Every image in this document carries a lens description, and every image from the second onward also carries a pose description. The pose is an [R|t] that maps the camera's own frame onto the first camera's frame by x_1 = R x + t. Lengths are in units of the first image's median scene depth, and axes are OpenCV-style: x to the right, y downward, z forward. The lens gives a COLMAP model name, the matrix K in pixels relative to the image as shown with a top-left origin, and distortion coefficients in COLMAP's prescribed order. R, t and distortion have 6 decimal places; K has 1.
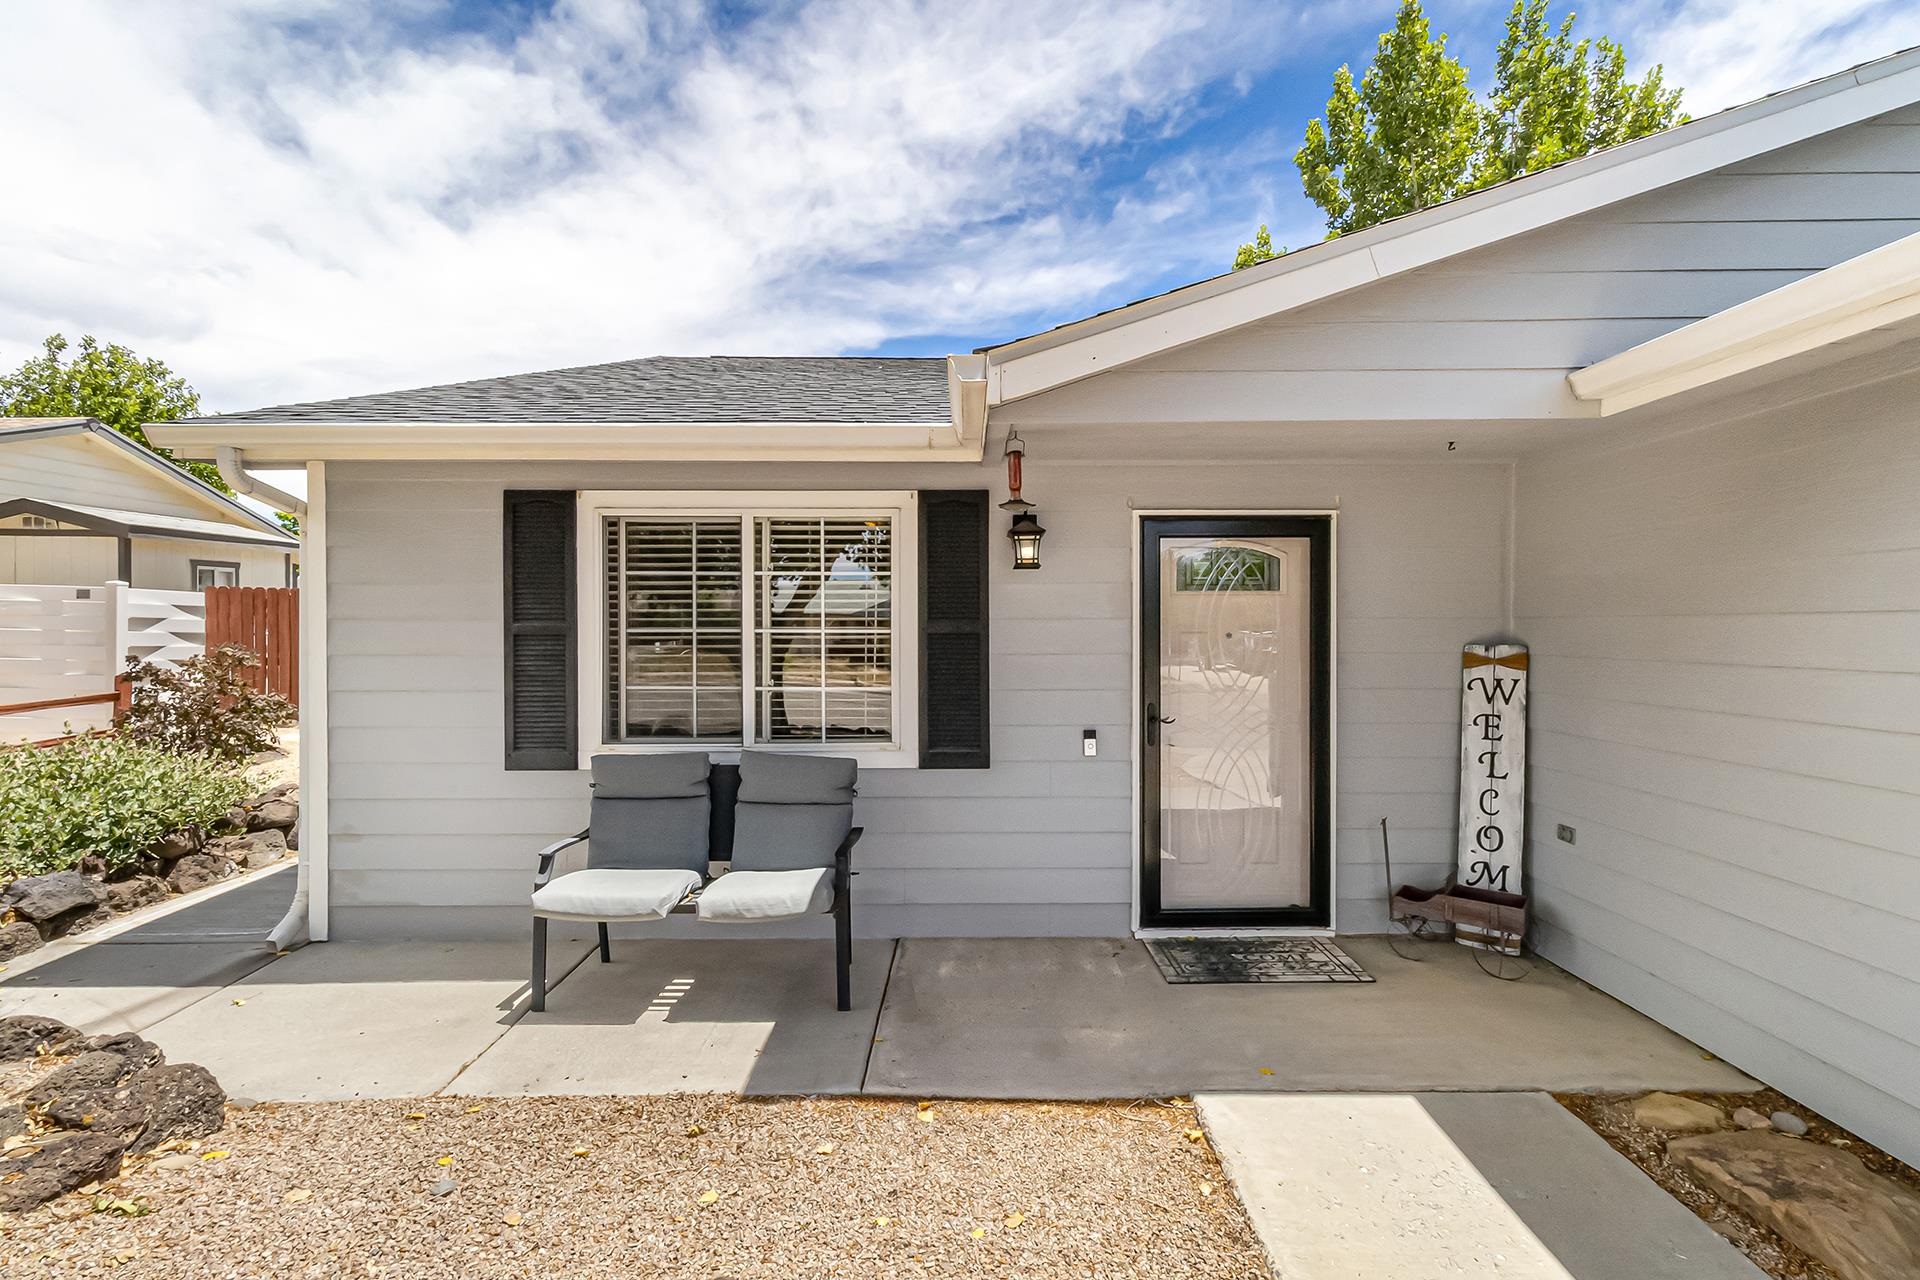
lens RADIAL K [[891.1, 0, 960.0], [0, 891.1, 640.0], [0, 0, 1]] dist [-0.057093, 0.024212]
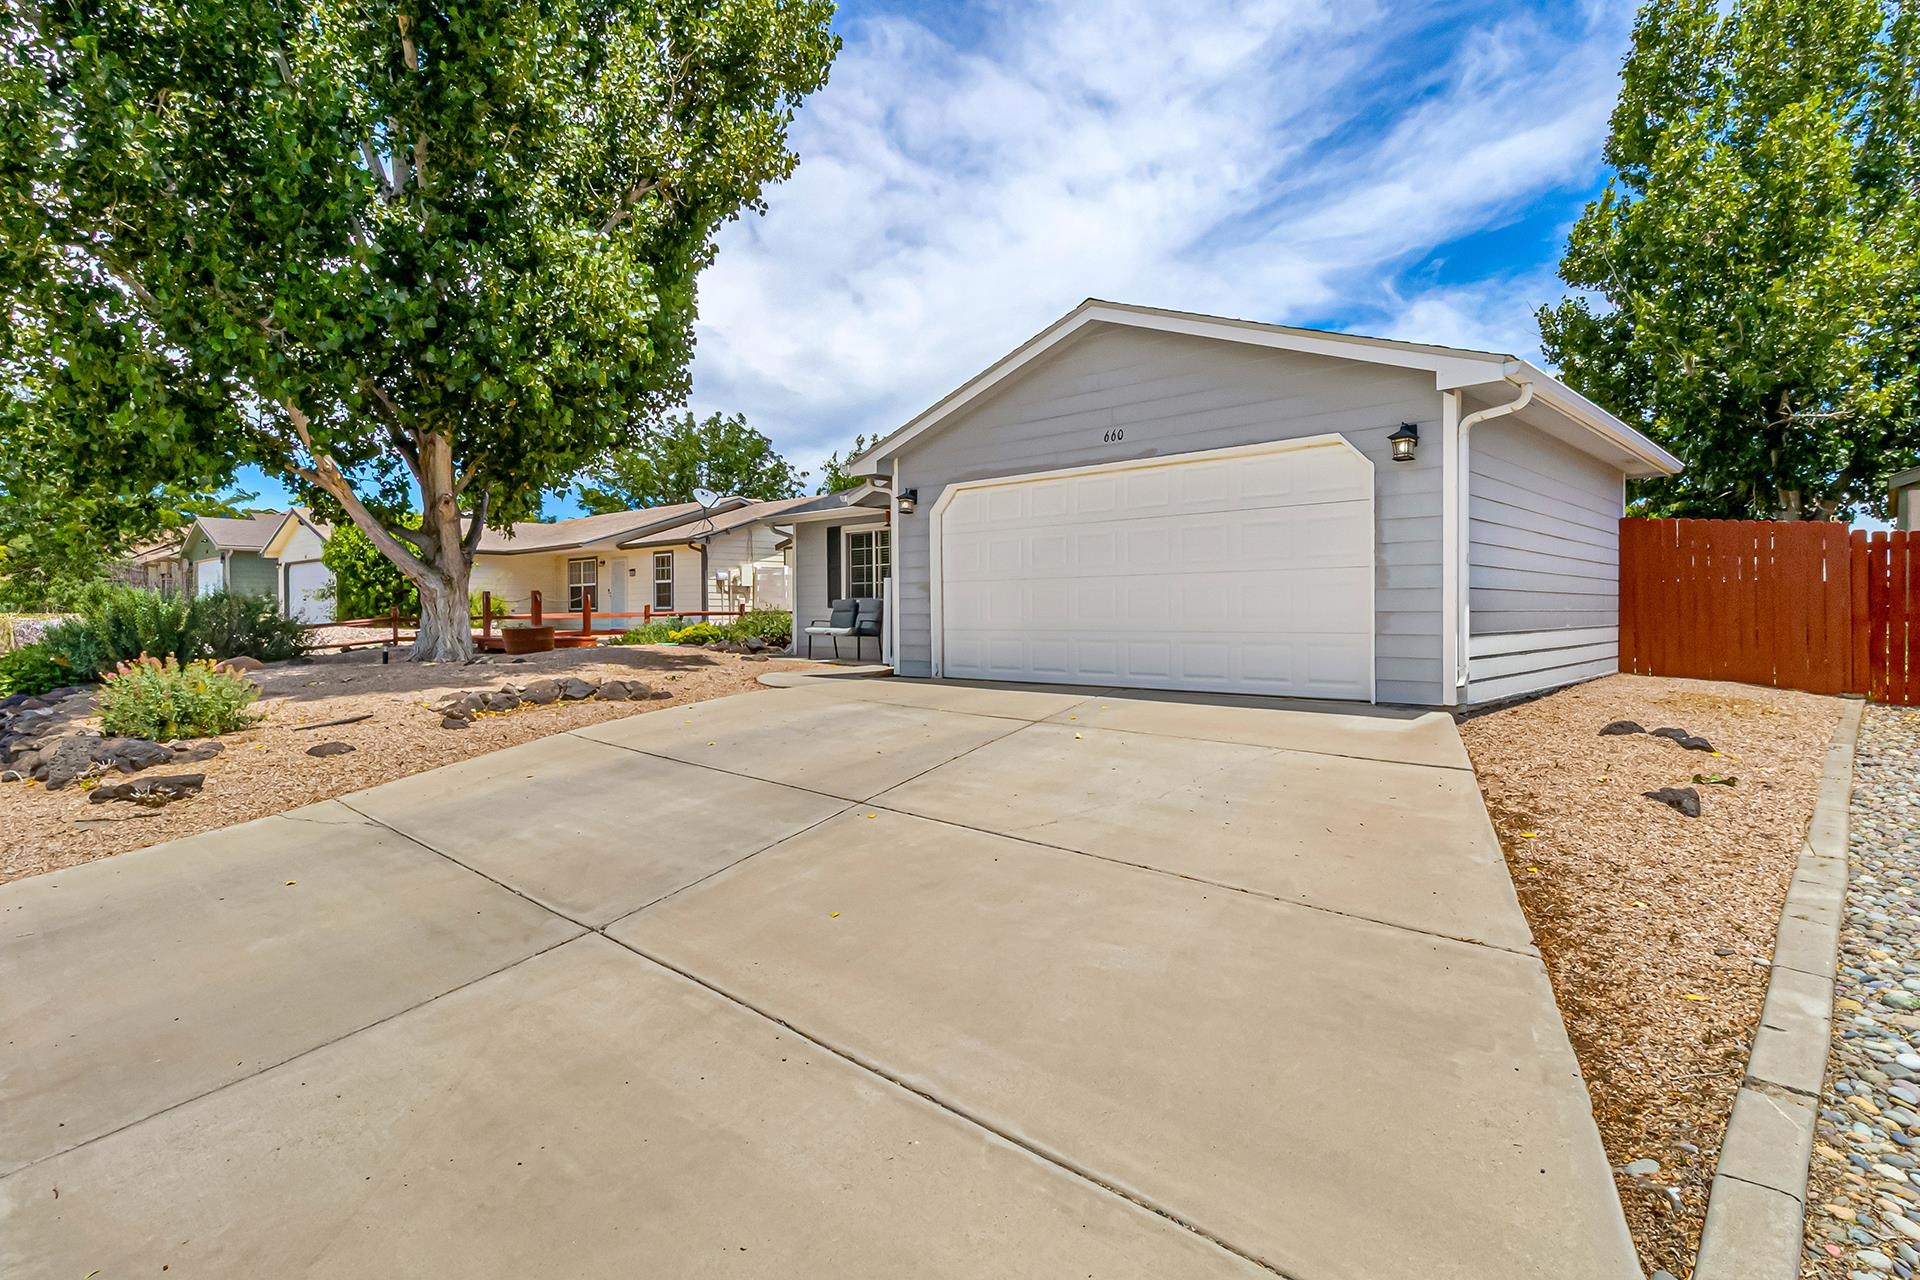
lens RADIAL K [[995.4, 0, 970.7], [0, 995.4, 624.7], [0, 0, 1]] dist [-0.001097, -0.000245]
pose [[0.723461, 0.002740, -0.690360, 0.061700], [-0.017406, 0.999747, -0.014273, 0.006333], [0.690146, 0.022342, 0.723325, -0.035628]]
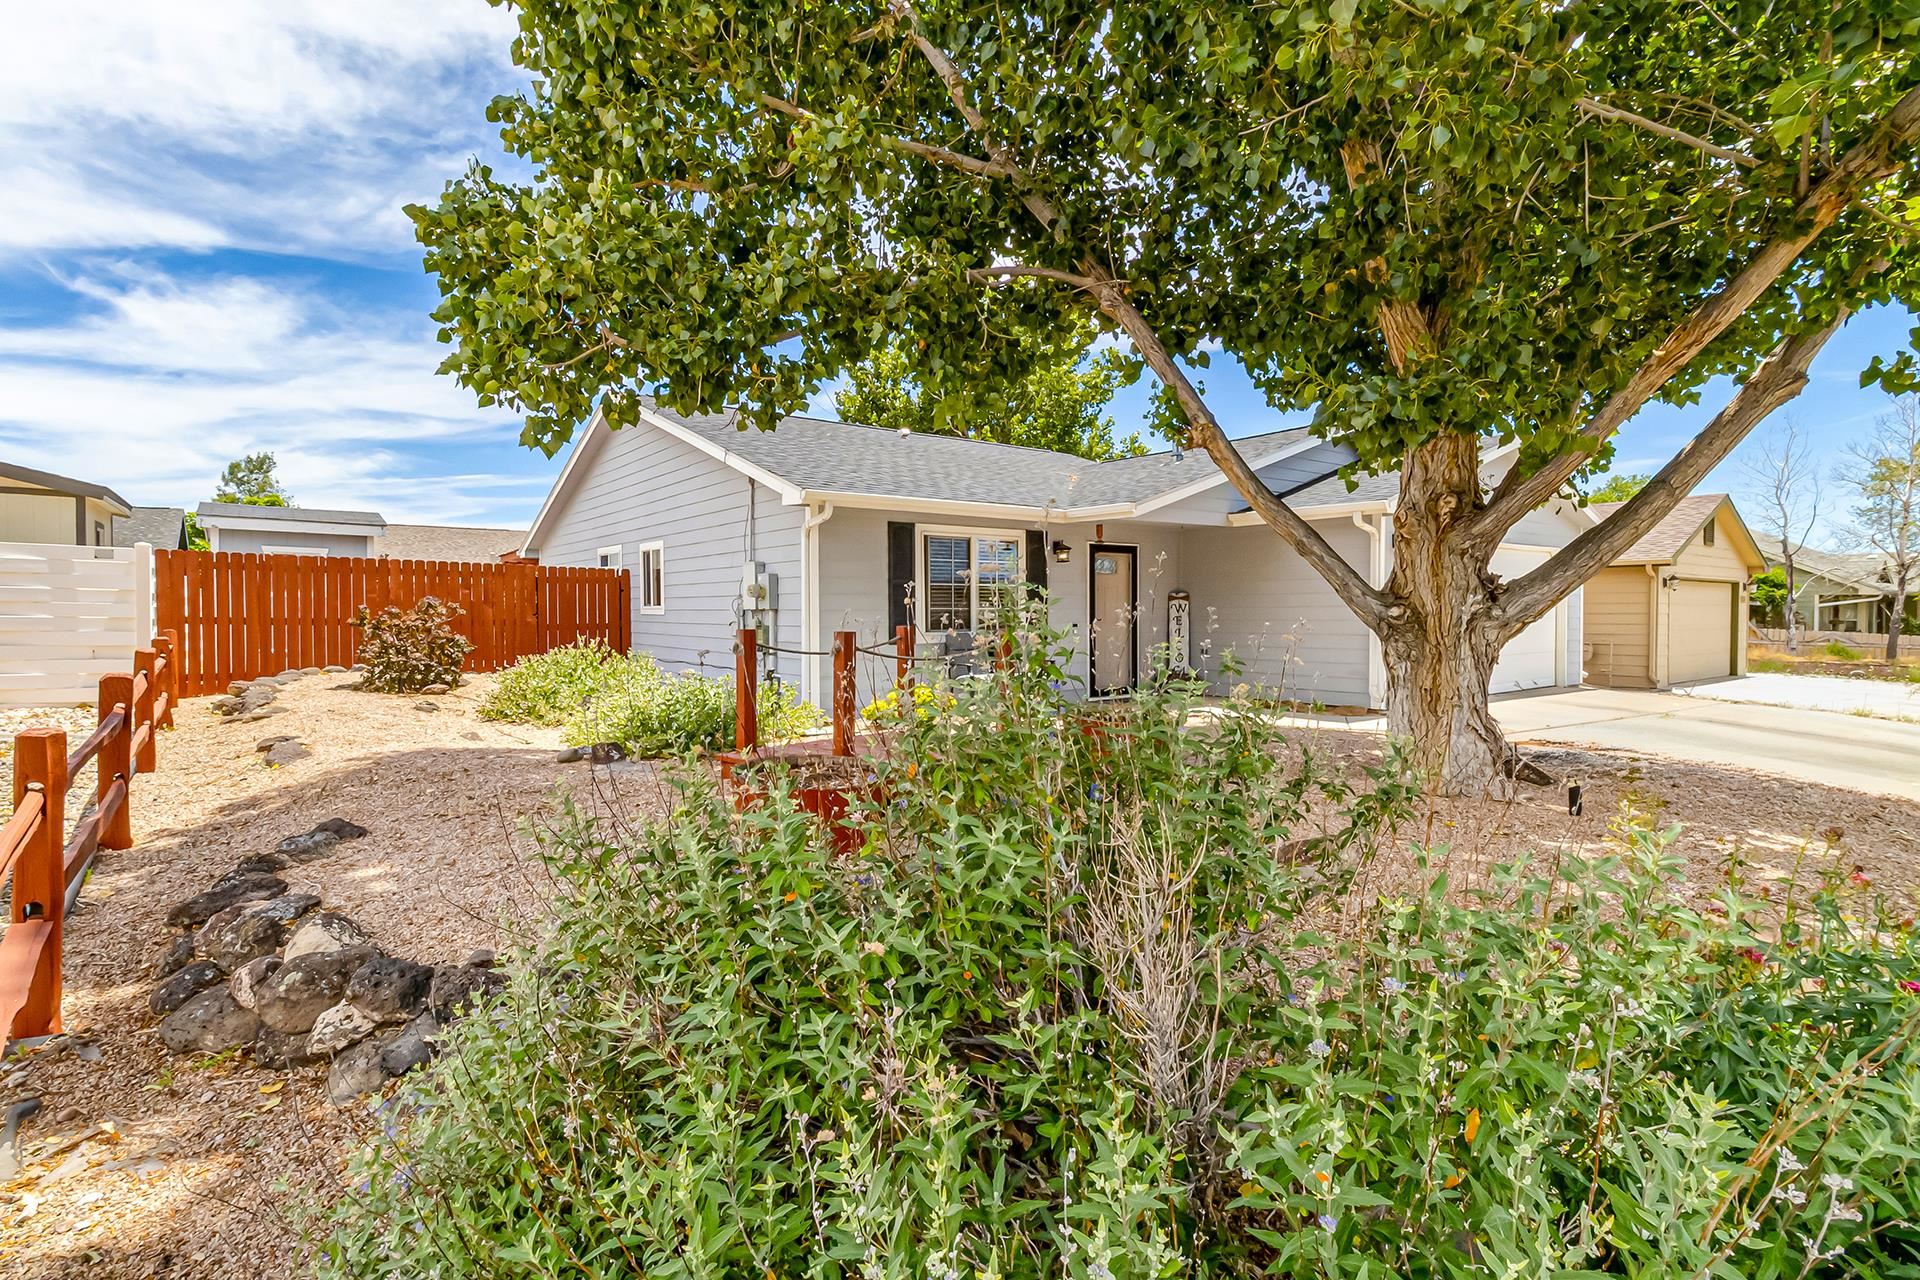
lens RADIAL K [[935.4, 0, 960.0], [0, 935.4, 640.0], [0, 0, 1]] dist [0.000091, 0.000028]
pose [[0.810020, -0.017625, 0.586137, -0.038981], [0.018464, 0.999819, 0.004547, 0.002908], [-0.586111, 0.007139, 0.810199, -0.023811]]
